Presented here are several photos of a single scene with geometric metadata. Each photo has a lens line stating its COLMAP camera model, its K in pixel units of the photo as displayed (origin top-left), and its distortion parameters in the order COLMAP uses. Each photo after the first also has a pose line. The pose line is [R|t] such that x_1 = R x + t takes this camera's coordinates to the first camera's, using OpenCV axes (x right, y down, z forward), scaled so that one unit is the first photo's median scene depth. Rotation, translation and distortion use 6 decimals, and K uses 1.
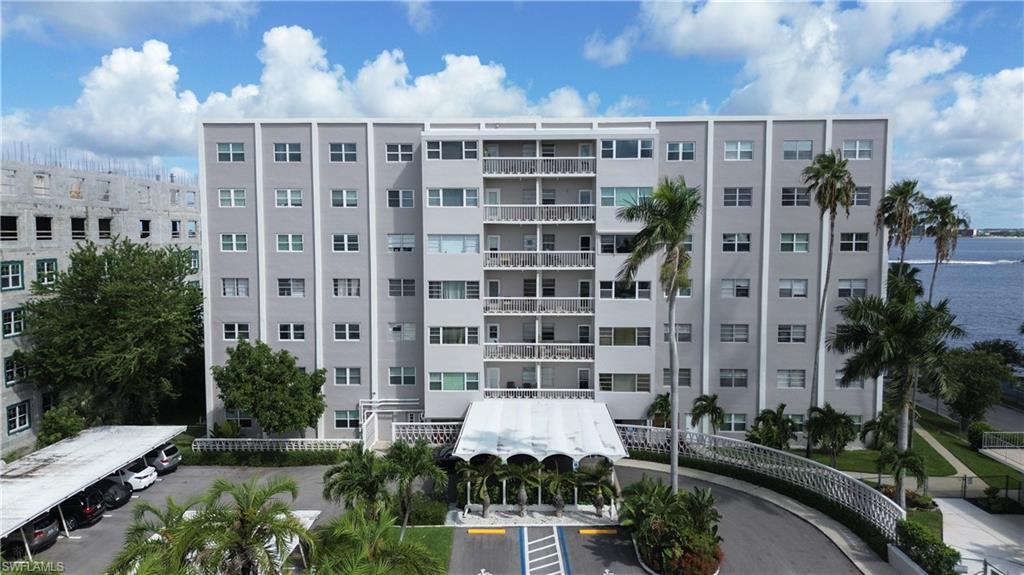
lens RADIAL K [[760.3, 0, 520.2], [0, 760.3, 285.8], [0, 0, 1]] dist [0.043855, -0.050223]
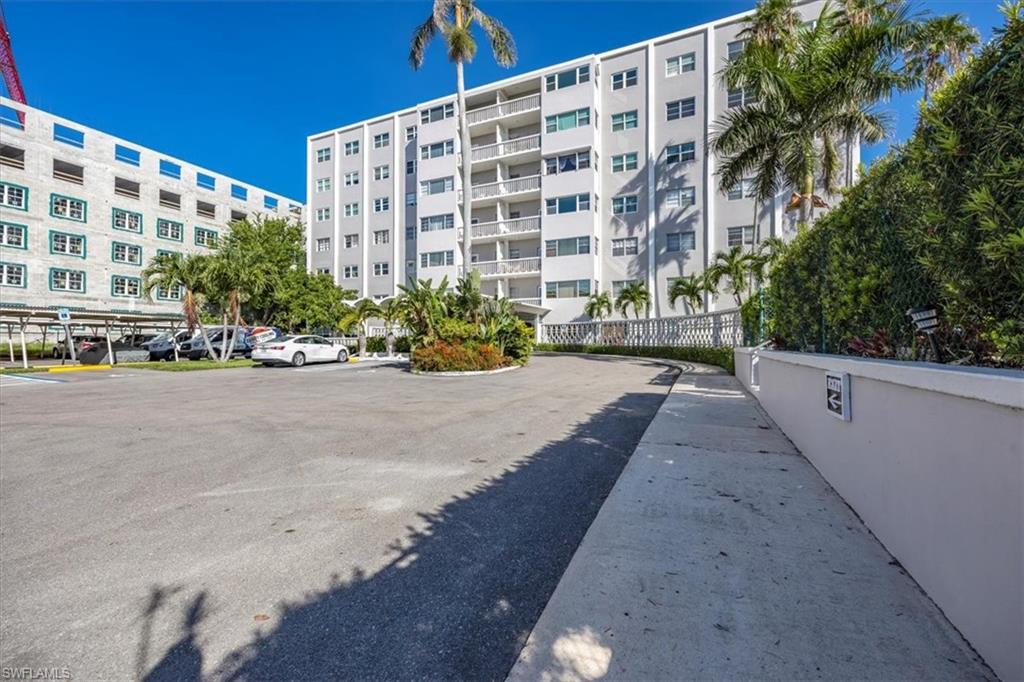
lens RADIAL K [[423.9, 0, 510.9], [0, 423.9, 341.4], [0, 0, 1]] dist [-0.005412, 0.000214]
pose [[0.921308, 0.000985, -0.388831, 0.300153], [-0.033265, 0.996530, -0.076295, 0.252097], [0.387407, 0.083226, 0.918144, 0.416063]]
